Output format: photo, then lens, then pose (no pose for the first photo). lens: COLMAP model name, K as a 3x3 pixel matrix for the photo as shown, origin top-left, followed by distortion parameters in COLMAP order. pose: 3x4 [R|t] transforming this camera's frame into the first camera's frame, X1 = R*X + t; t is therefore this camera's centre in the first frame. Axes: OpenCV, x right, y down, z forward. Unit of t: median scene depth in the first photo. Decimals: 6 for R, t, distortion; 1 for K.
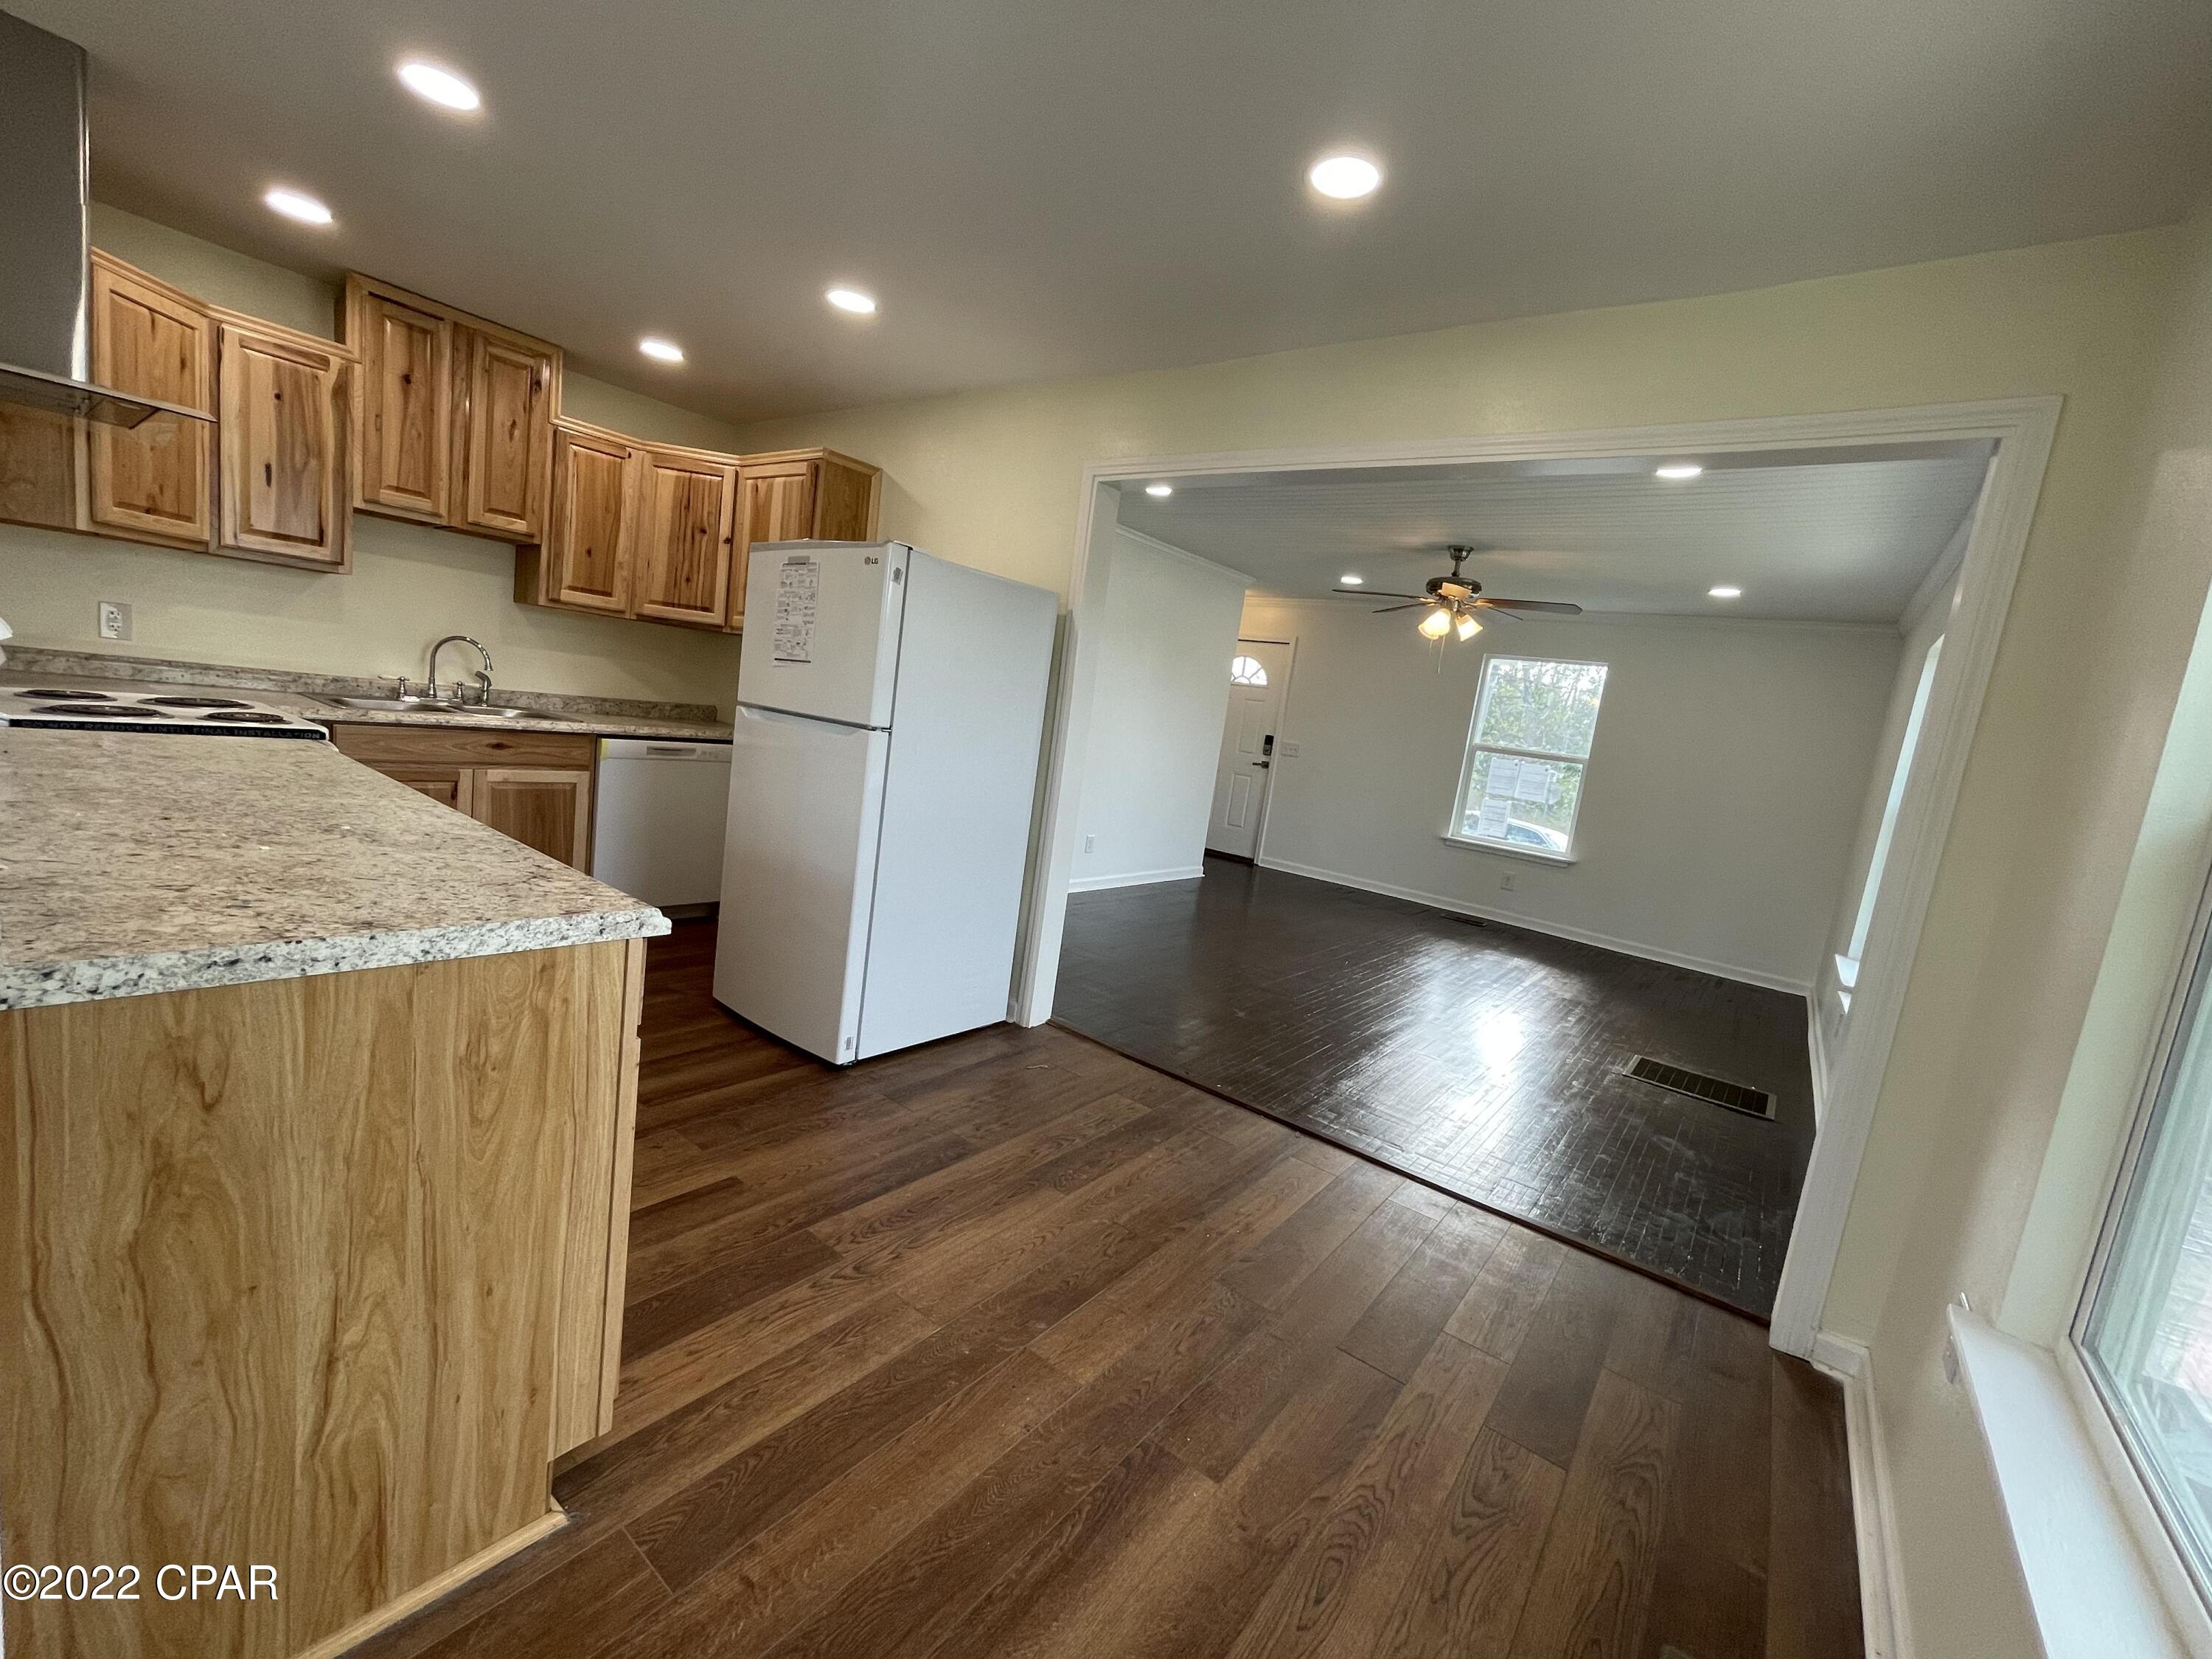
lens RADIAL K [[910.0, 0, 1092.4], [0, 910.0, 833.1], [0, 0, 1]] dist [-0.011346, 0.006399]
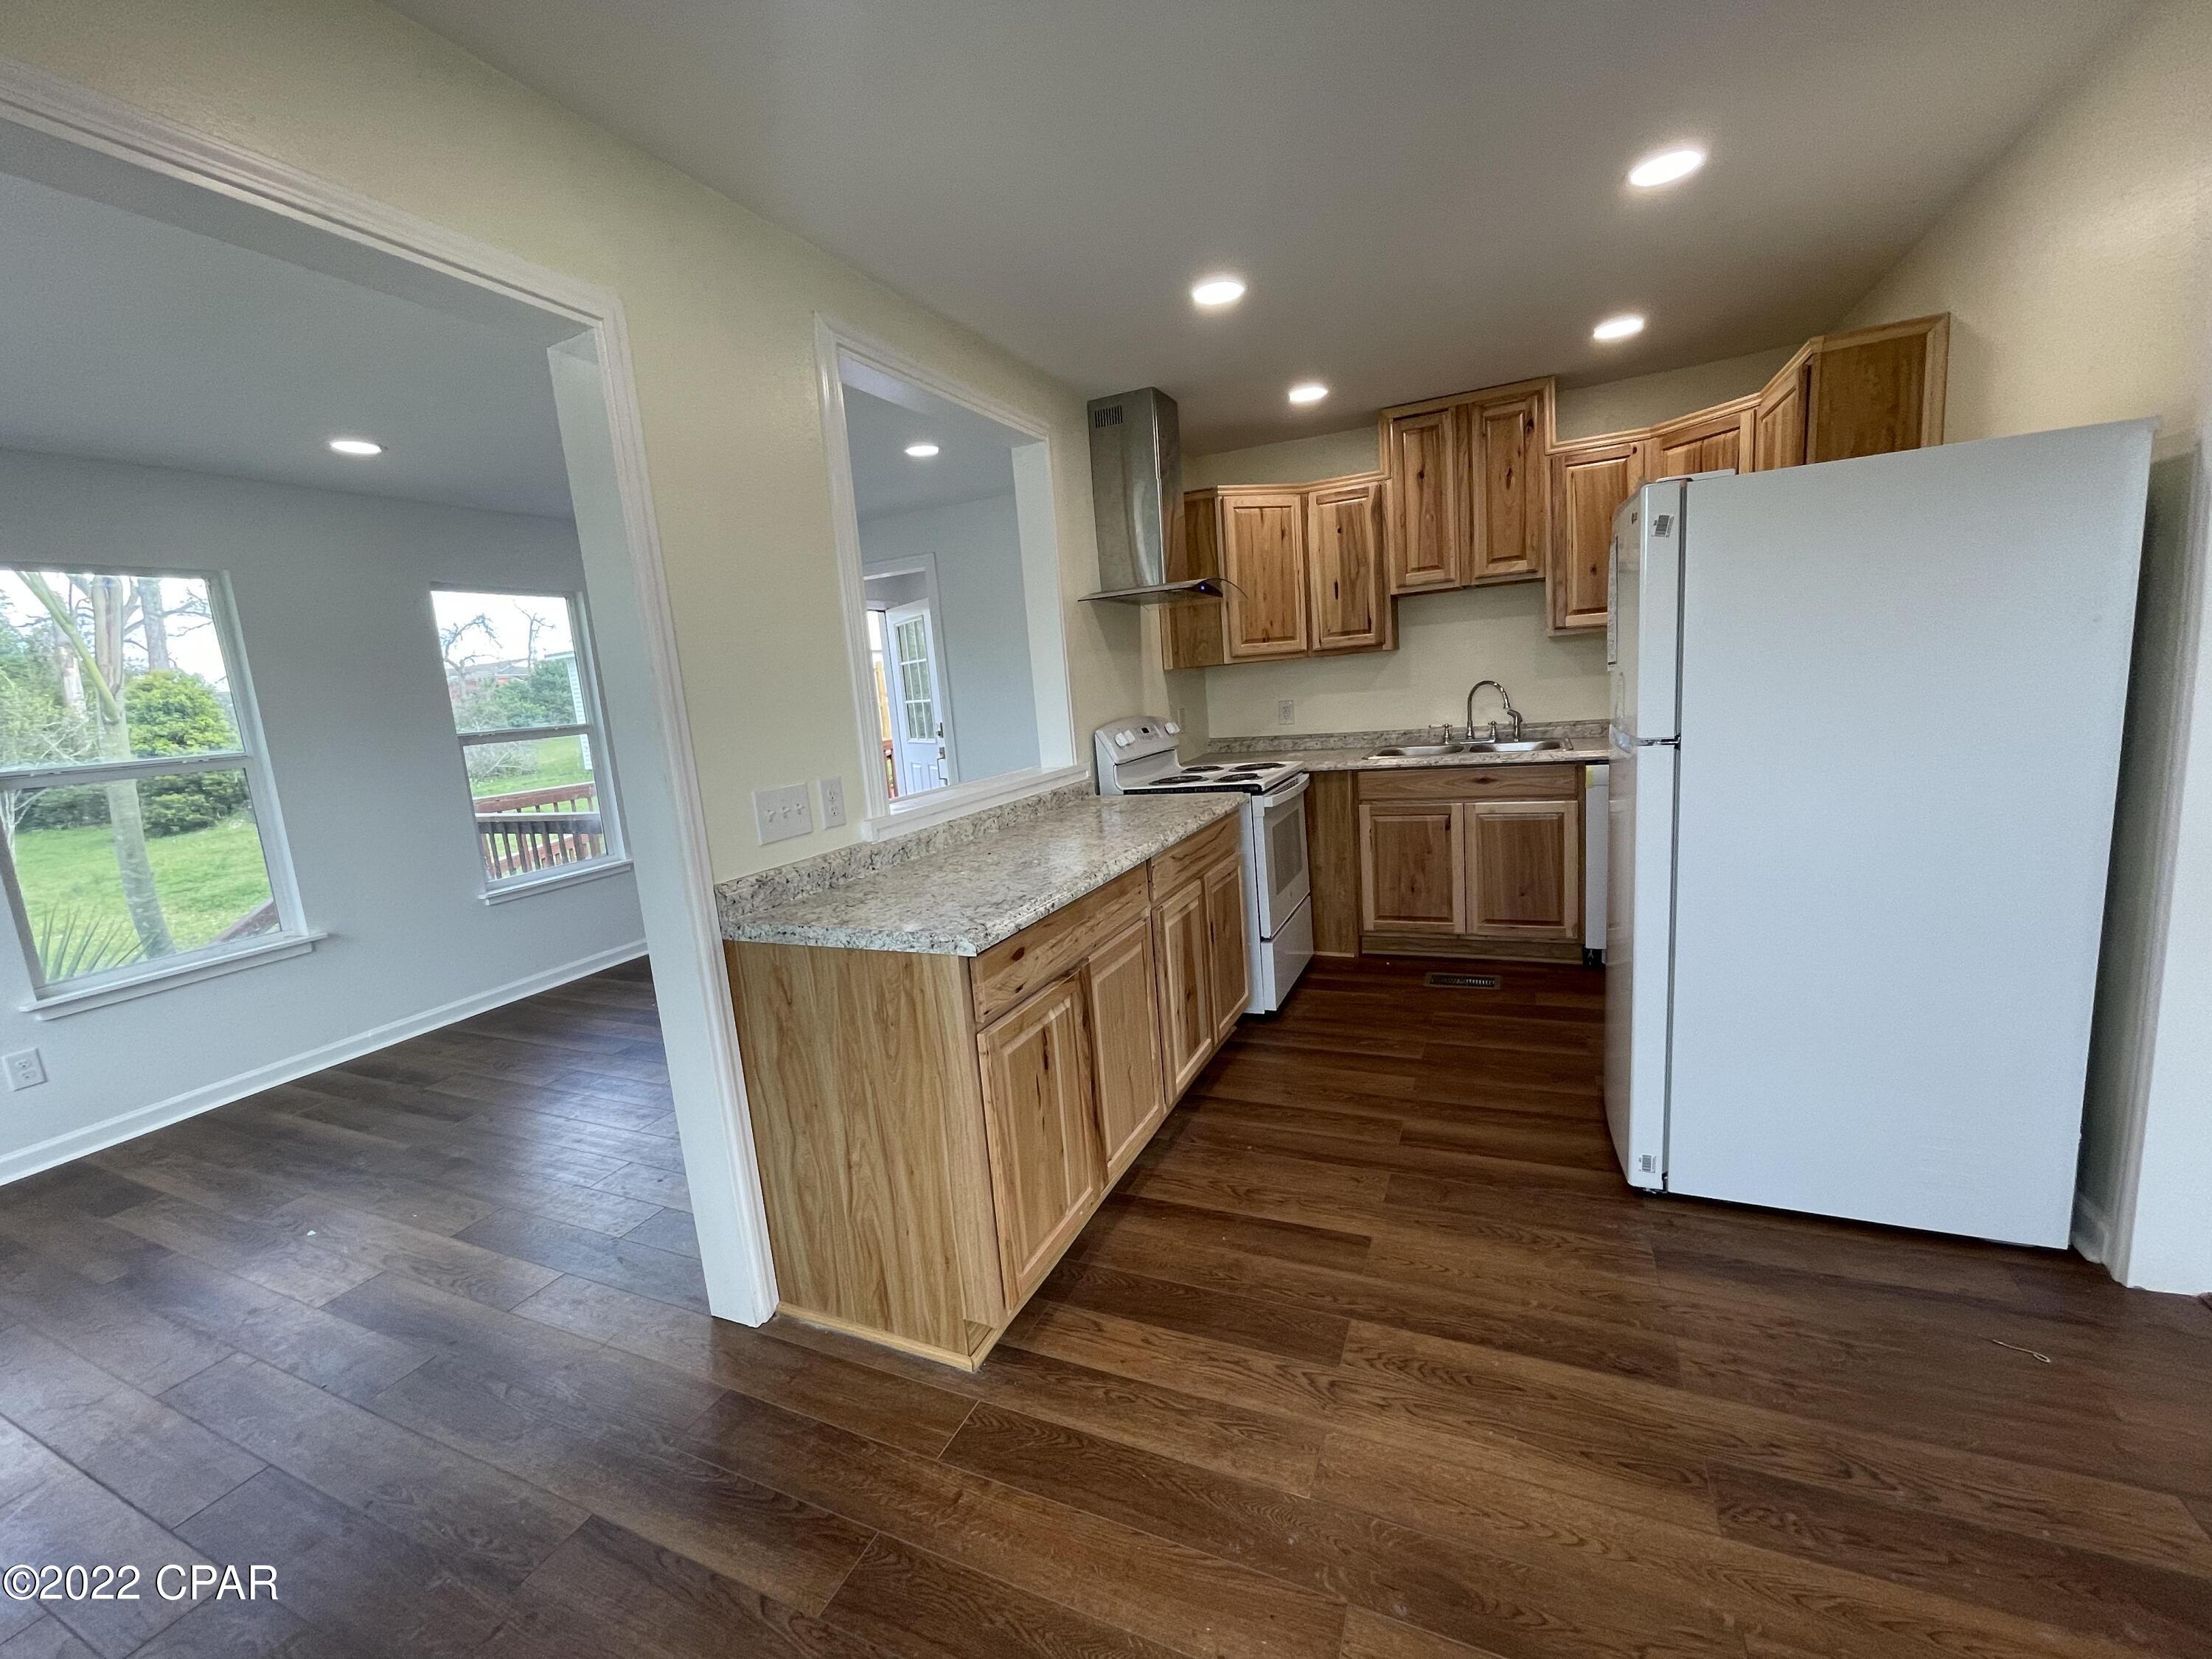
lens RADIAL K [[913.3, 0, 1092.8], [0, 913.3, 833.0], [0, 0, 1]] dist [0.001435, 0.000416]
pose [[0.213712, 0.008777, -0.976857, 0.382864], [-0.024312, 0.999698, 0.003664, -0.033689], [0.976594, 0.022966, 0.213860, 0.403638]]
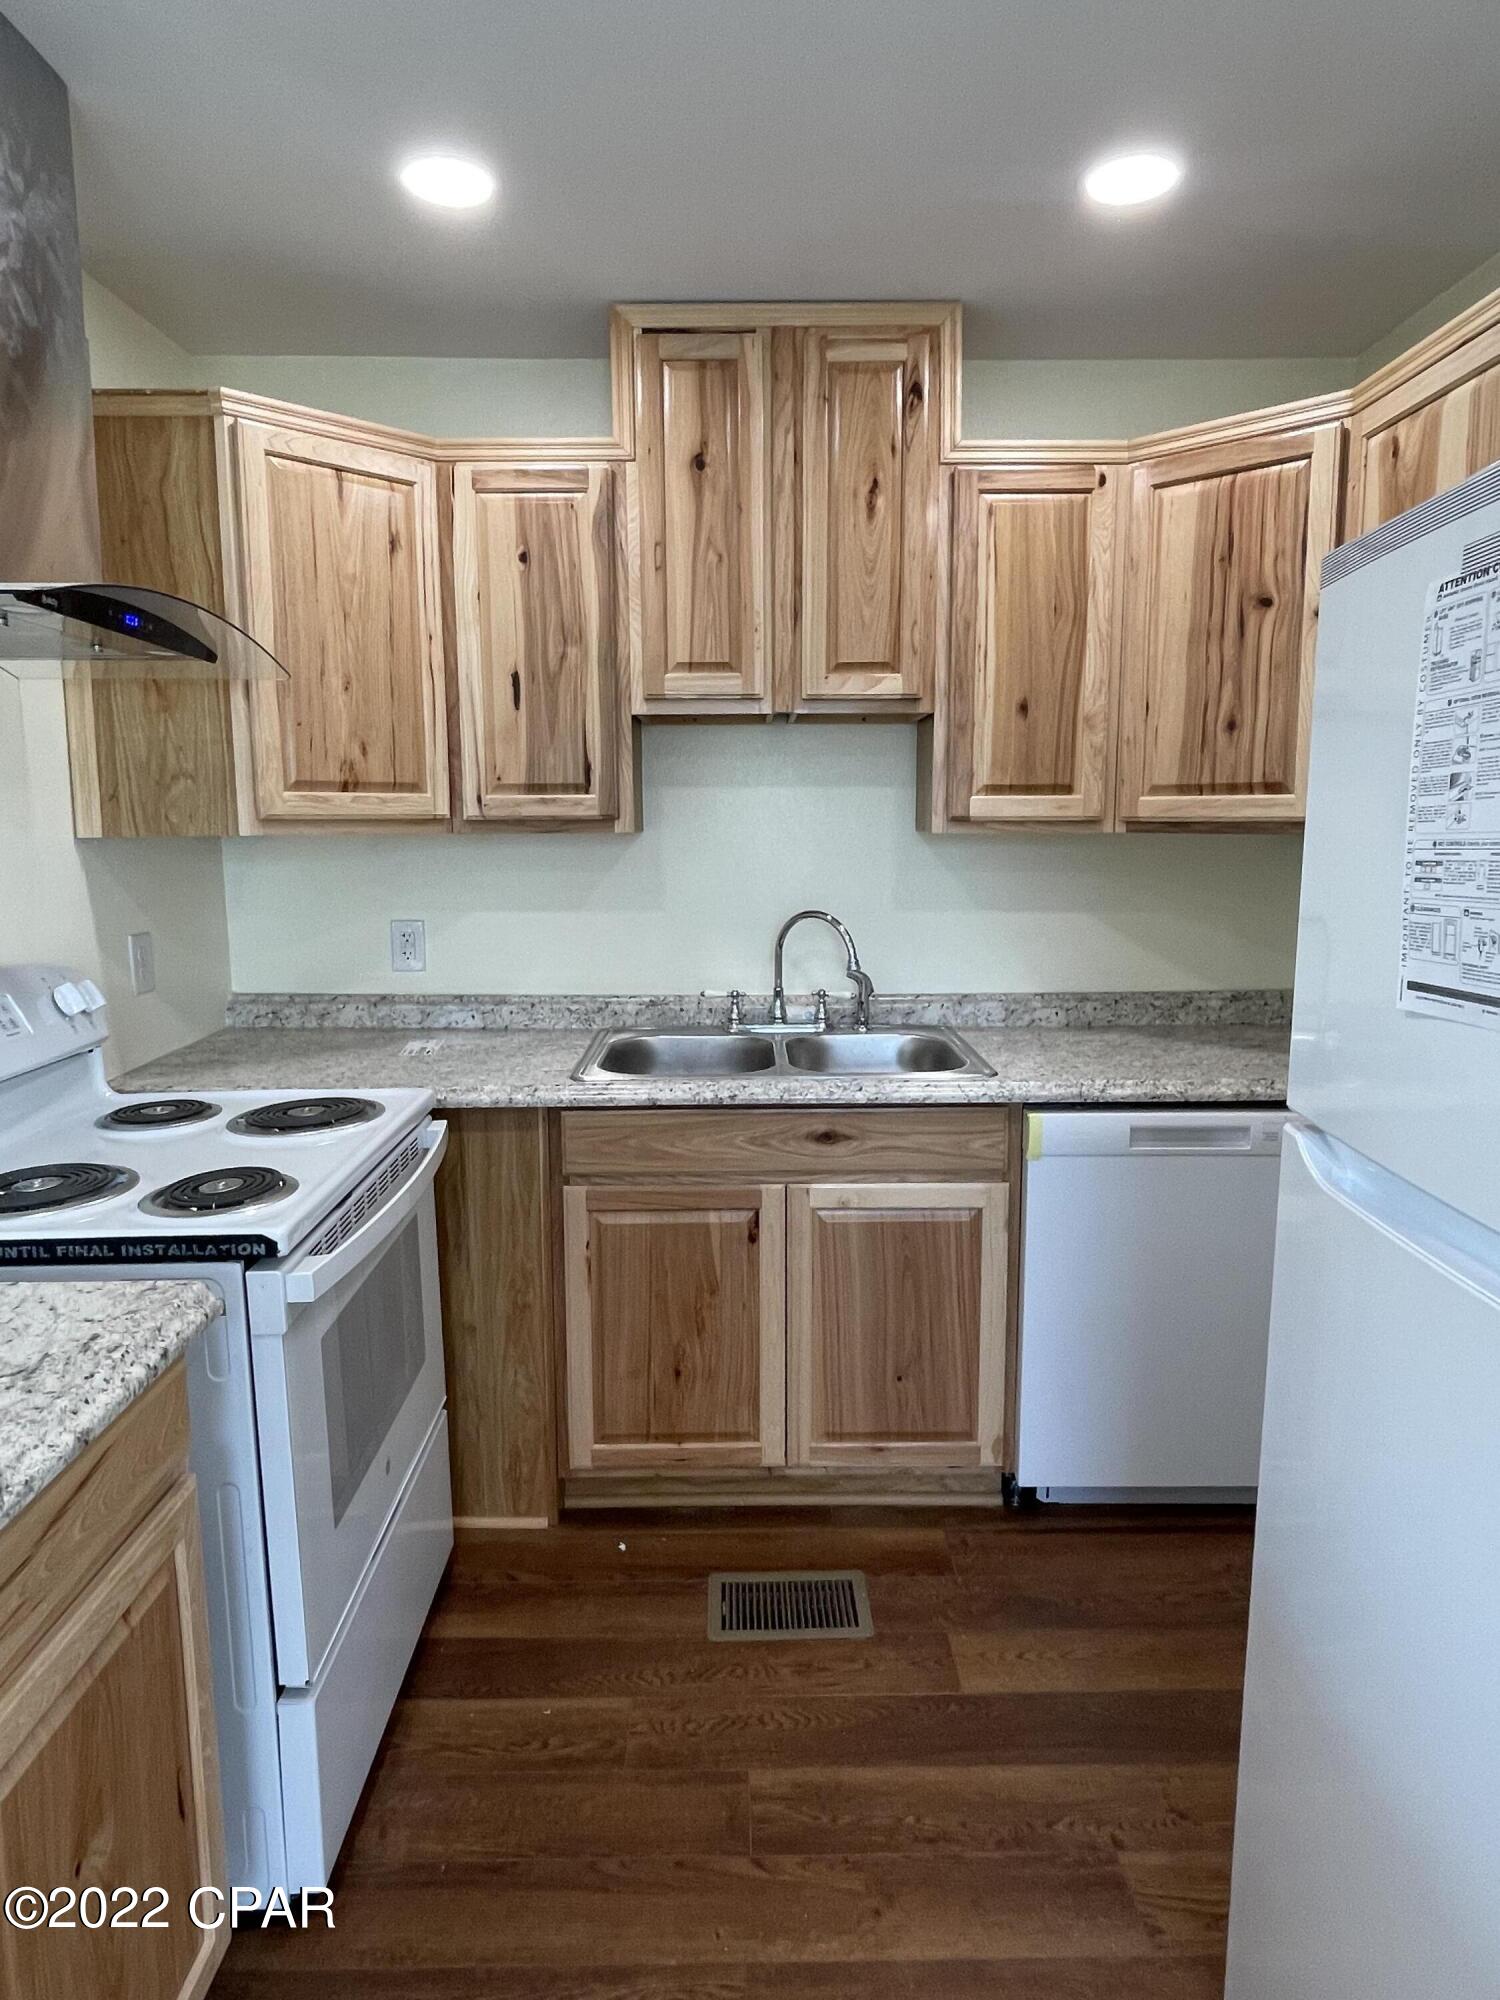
lens RADIAL K [[1180.8, 0, 744.8], [0, 1180.8, 982.2], [0, 0, 1]] dist [-0.001280, -0.001160]
pose [[0.616988, -0.024164, -0.786601, -0.228041], [-0.025094, 0.998416, -0.050353, -0.185293], [0.786572, 0.050806, 0.615405, 0.719721]]
